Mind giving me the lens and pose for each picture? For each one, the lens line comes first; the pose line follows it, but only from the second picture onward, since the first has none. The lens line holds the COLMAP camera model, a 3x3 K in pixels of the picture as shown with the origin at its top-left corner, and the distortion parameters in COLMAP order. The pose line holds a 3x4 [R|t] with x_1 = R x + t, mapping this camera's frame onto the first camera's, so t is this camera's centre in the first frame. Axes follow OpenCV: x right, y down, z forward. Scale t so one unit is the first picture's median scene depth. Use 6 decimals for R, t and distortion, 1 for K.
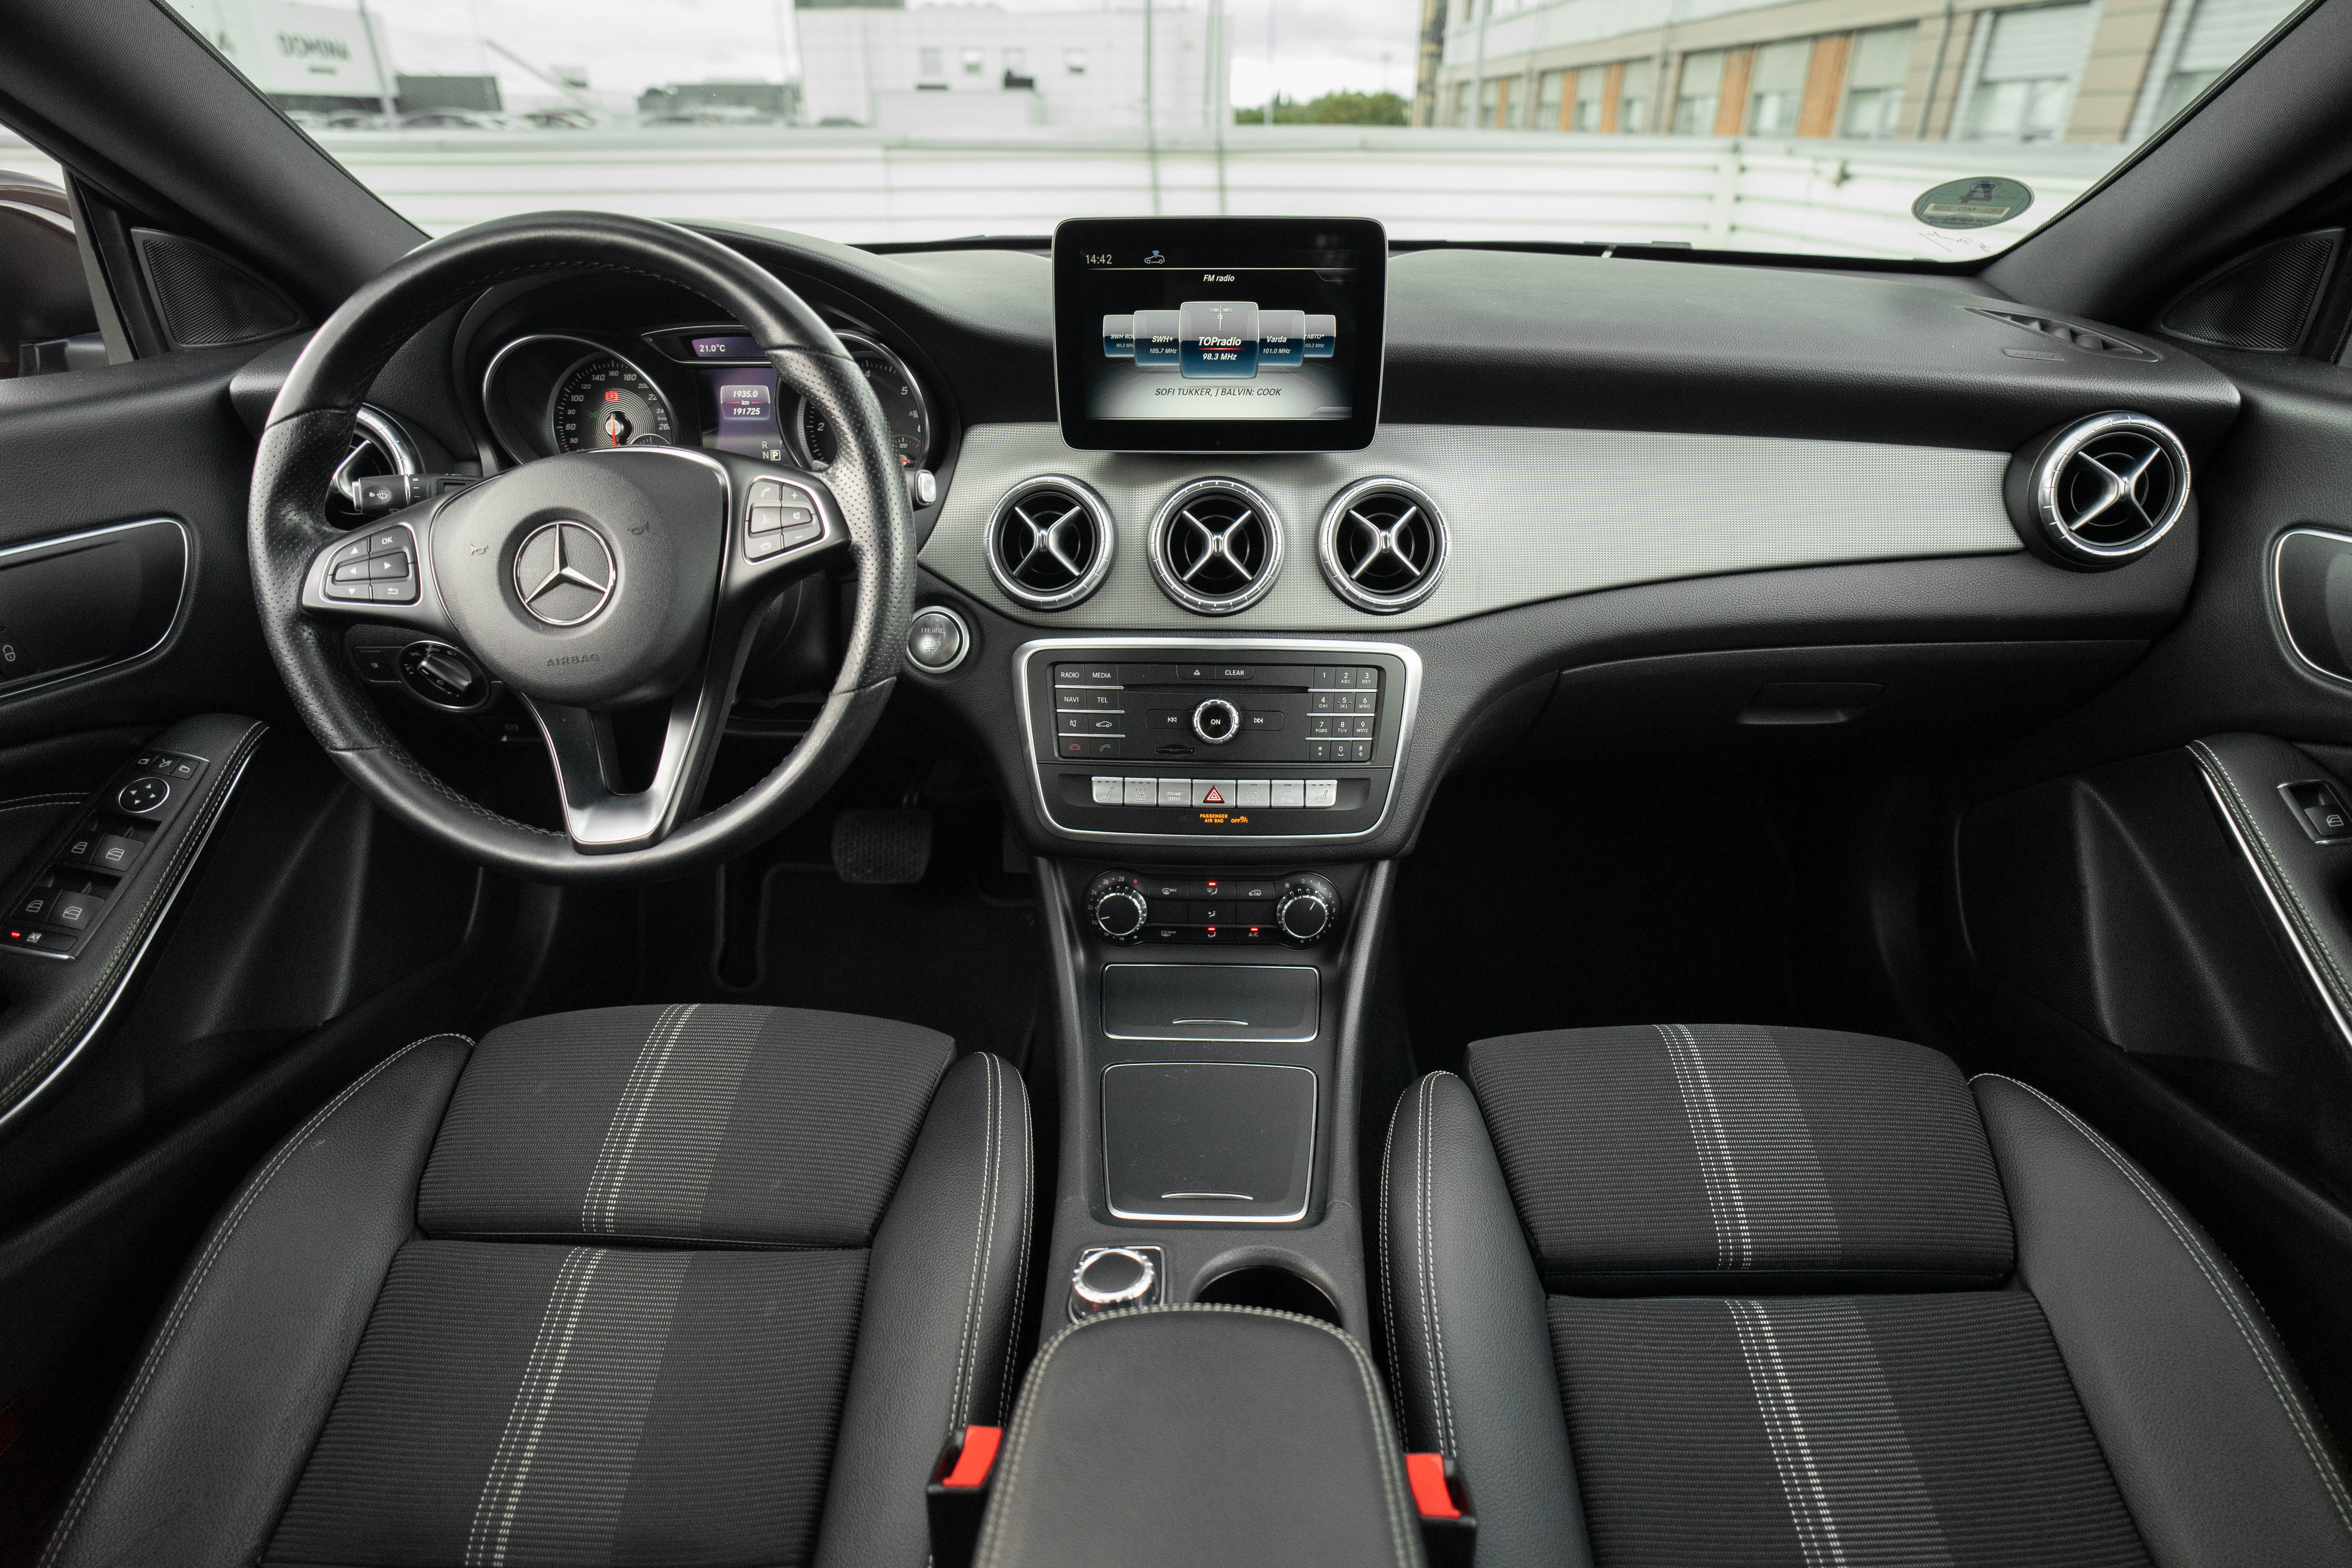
lens RADIAL K [[1228.6, 0, 1185.8], [0, 1228.6, 766.6], [0, 0, 1]] dist [-0.045599, 0.012452]
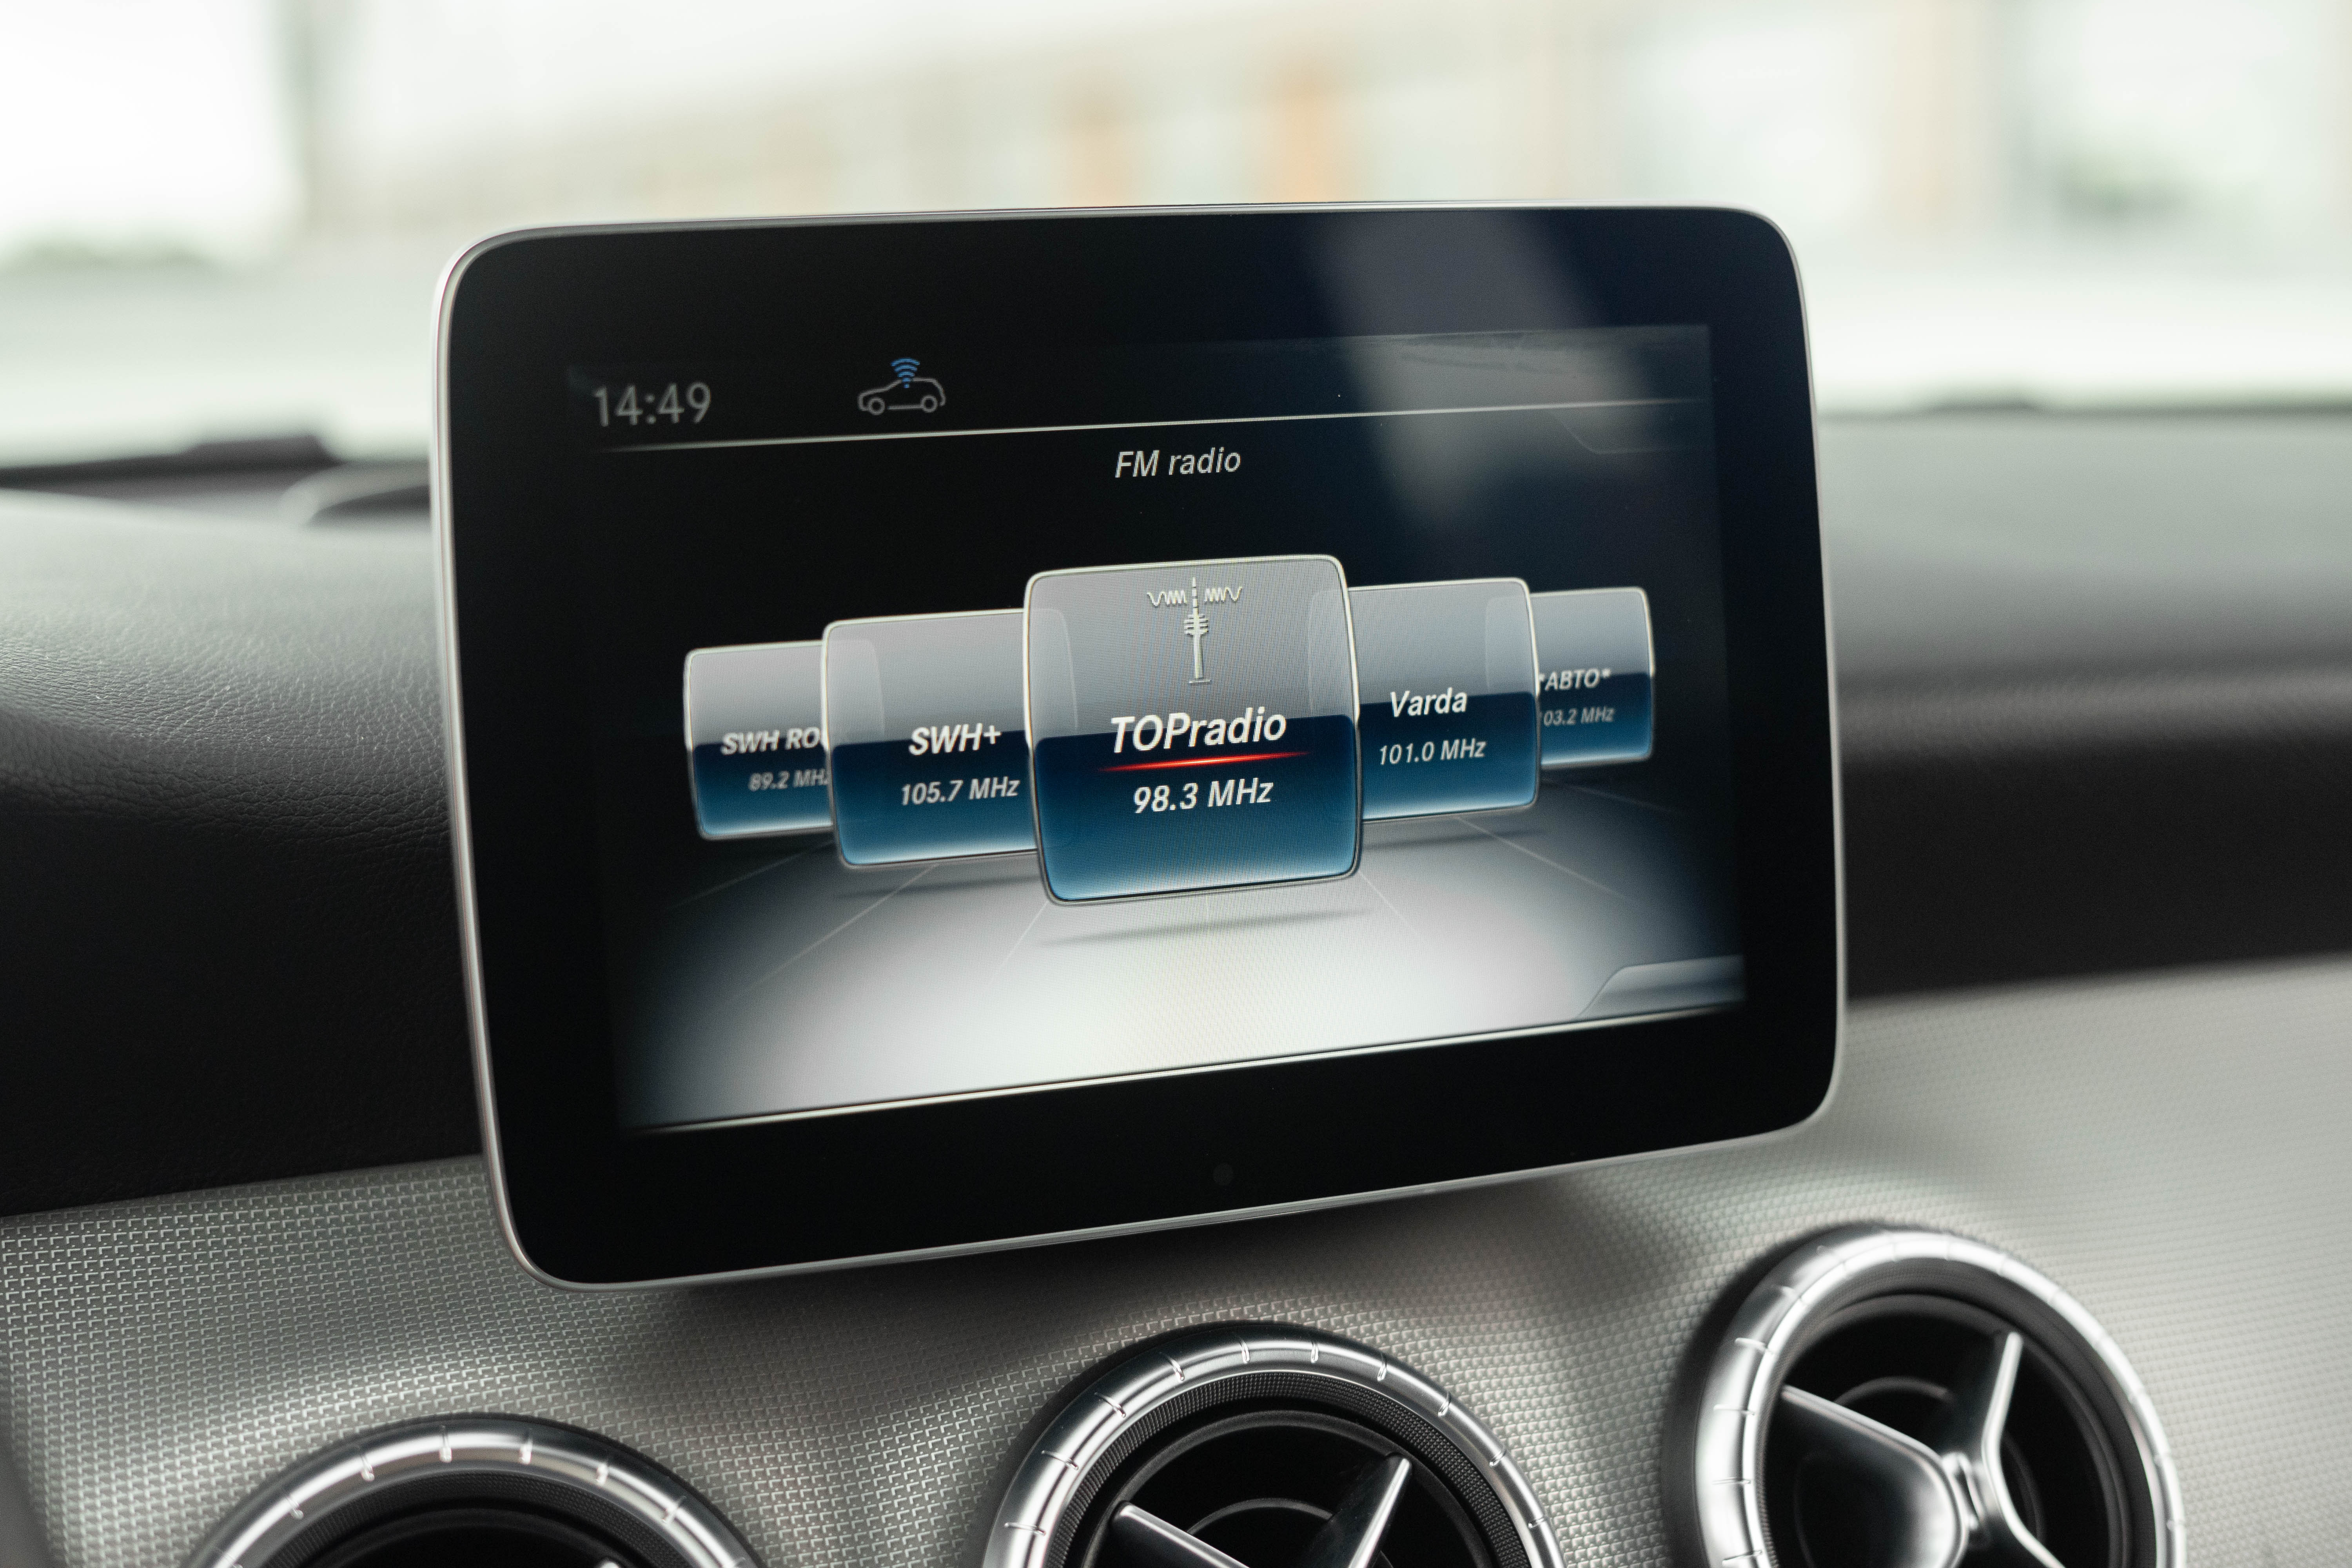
lens RADIAL K [[3715.6, 0, 1184.3], [0, 3715.6, 803.4], [0, 0, 1]] dist [-0.049270, 0.000000]
pose [[0.919951, -0.079727, 0.383840, -0.226828], [0.206887, 0.930394, -0.302595, -0.126210], [-0.332997, 0.357785, 0.872412, 0.399172]]
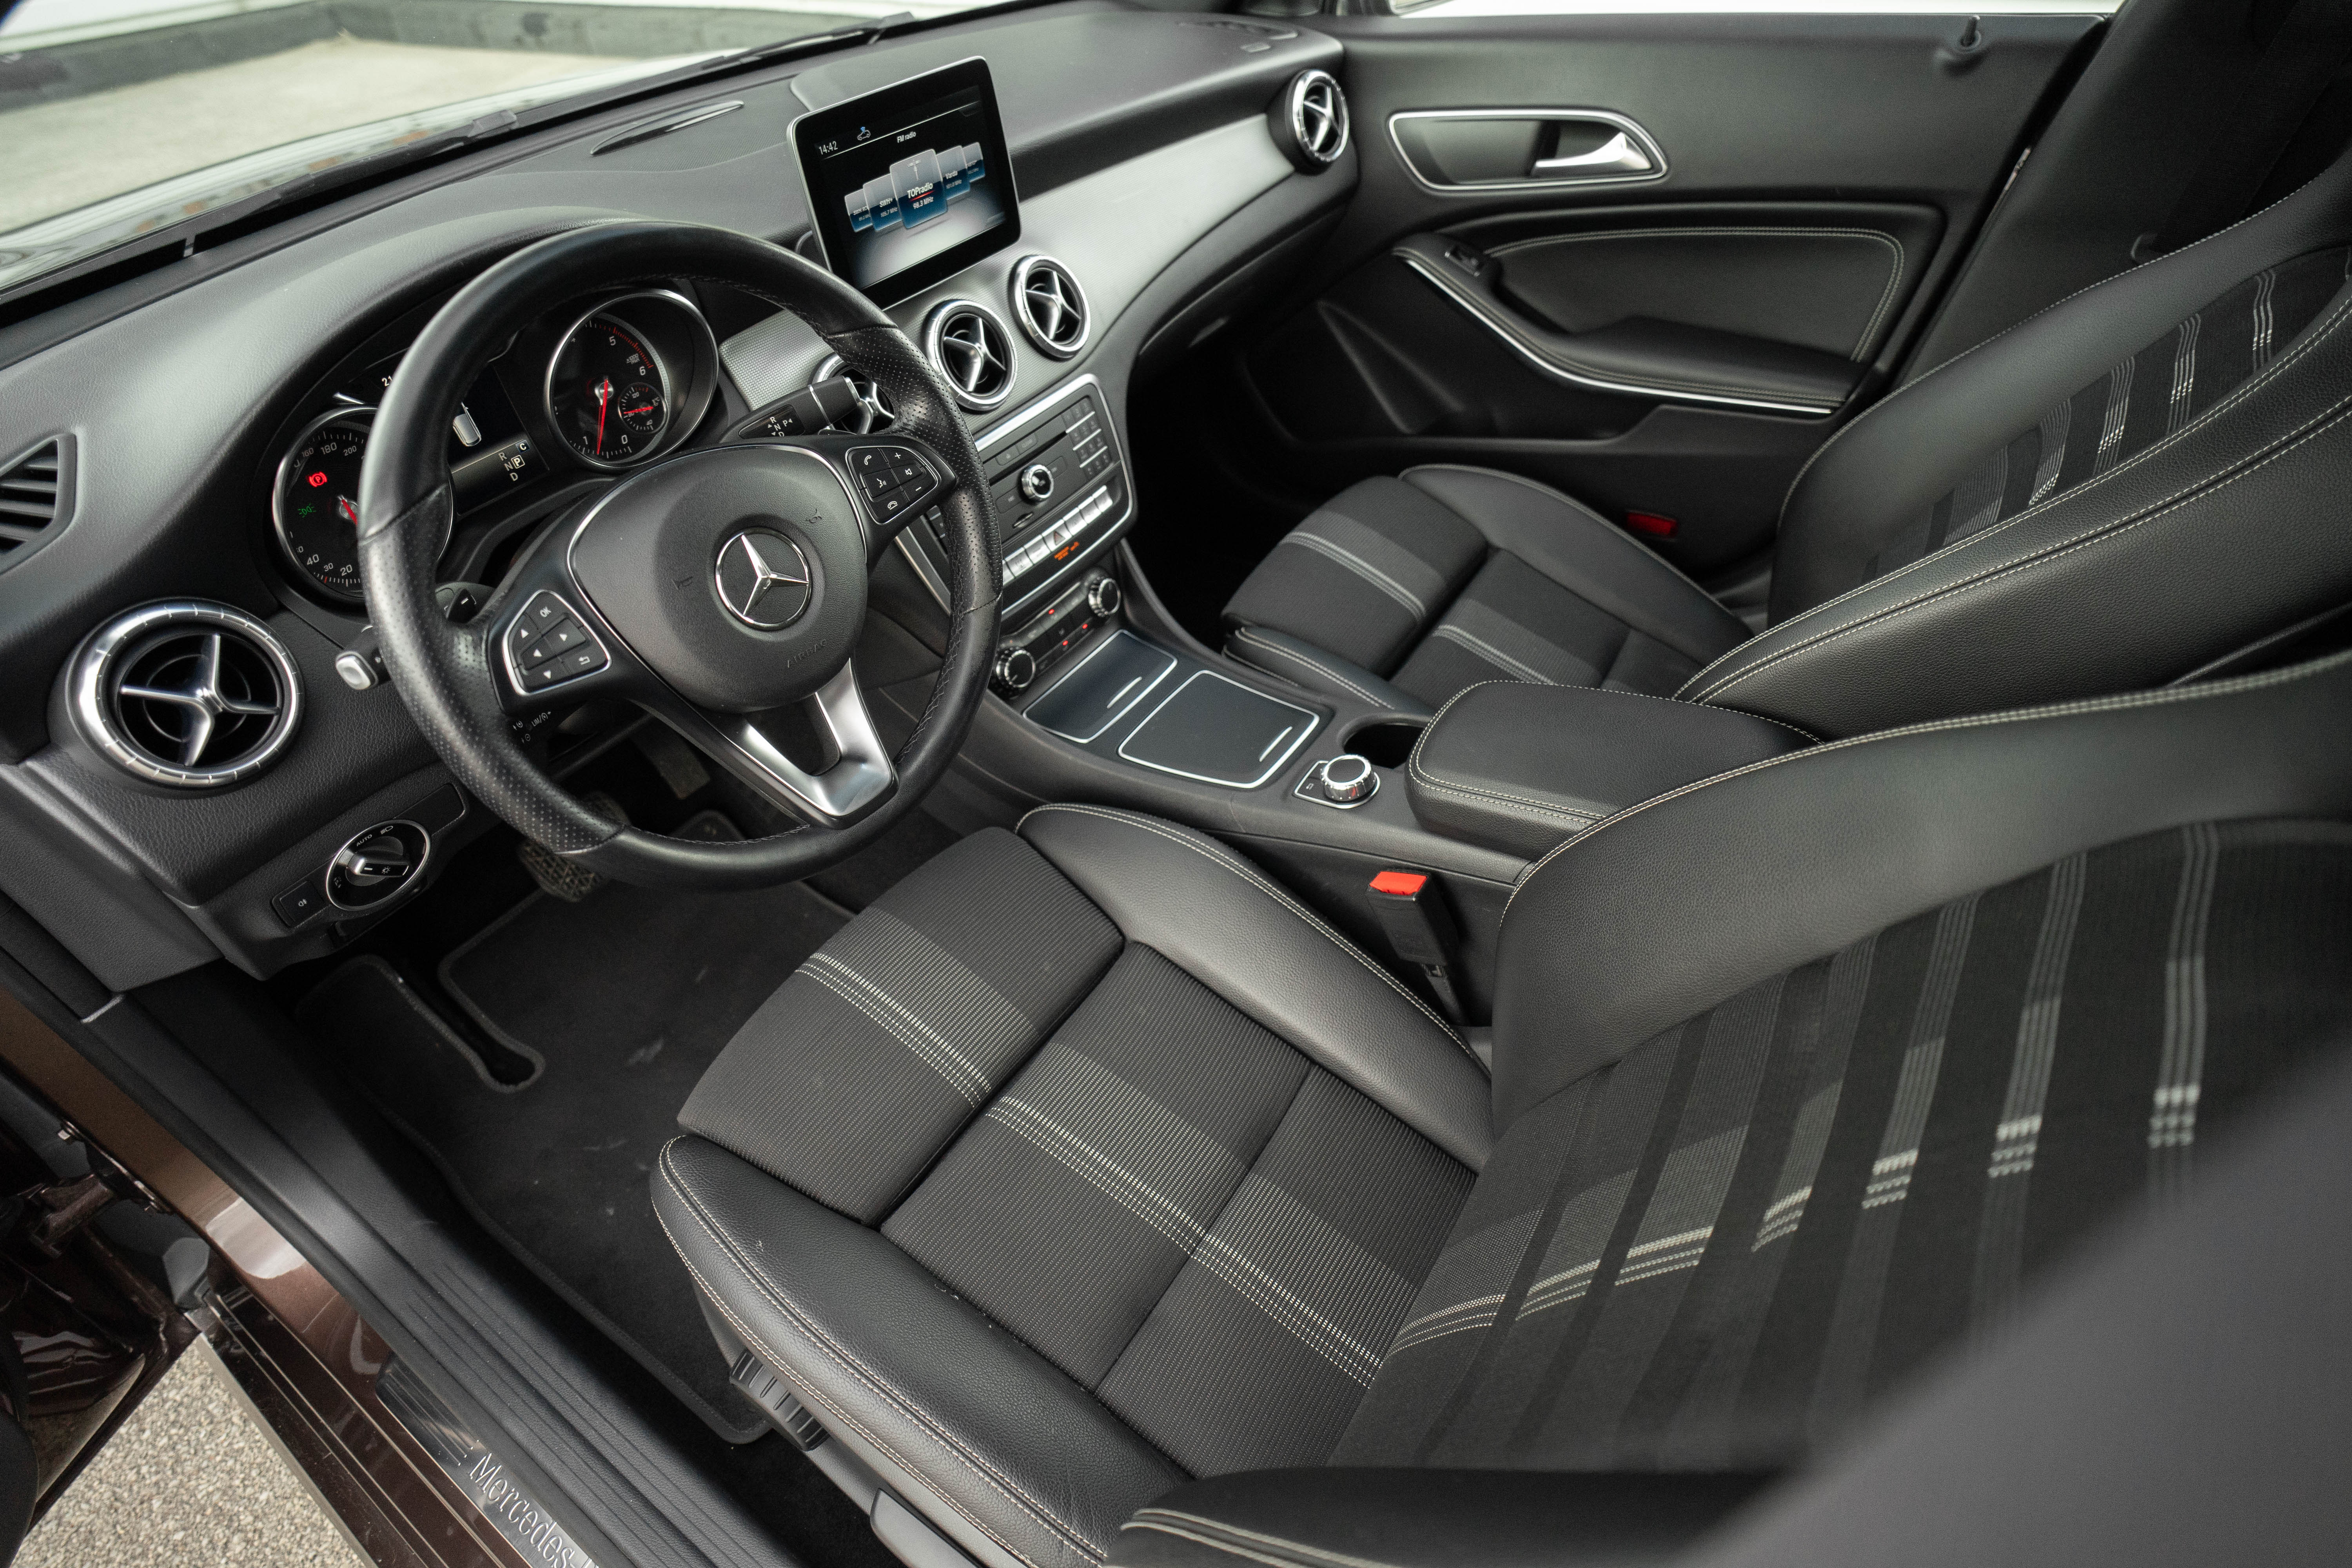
lens RADIAL K [[1228.6, 0, 1187.6], [0, 1228.6, 756.0], [0, 0, 1]] dist [-0.045599, 0.012452]
pose [[0.540570, -0.575684, 0.613492, -0.847304], [0.443194, 0.814693, 0.373971, -0.216301], [-0.715097, 0.069738, 0.695538, 0.021754]]
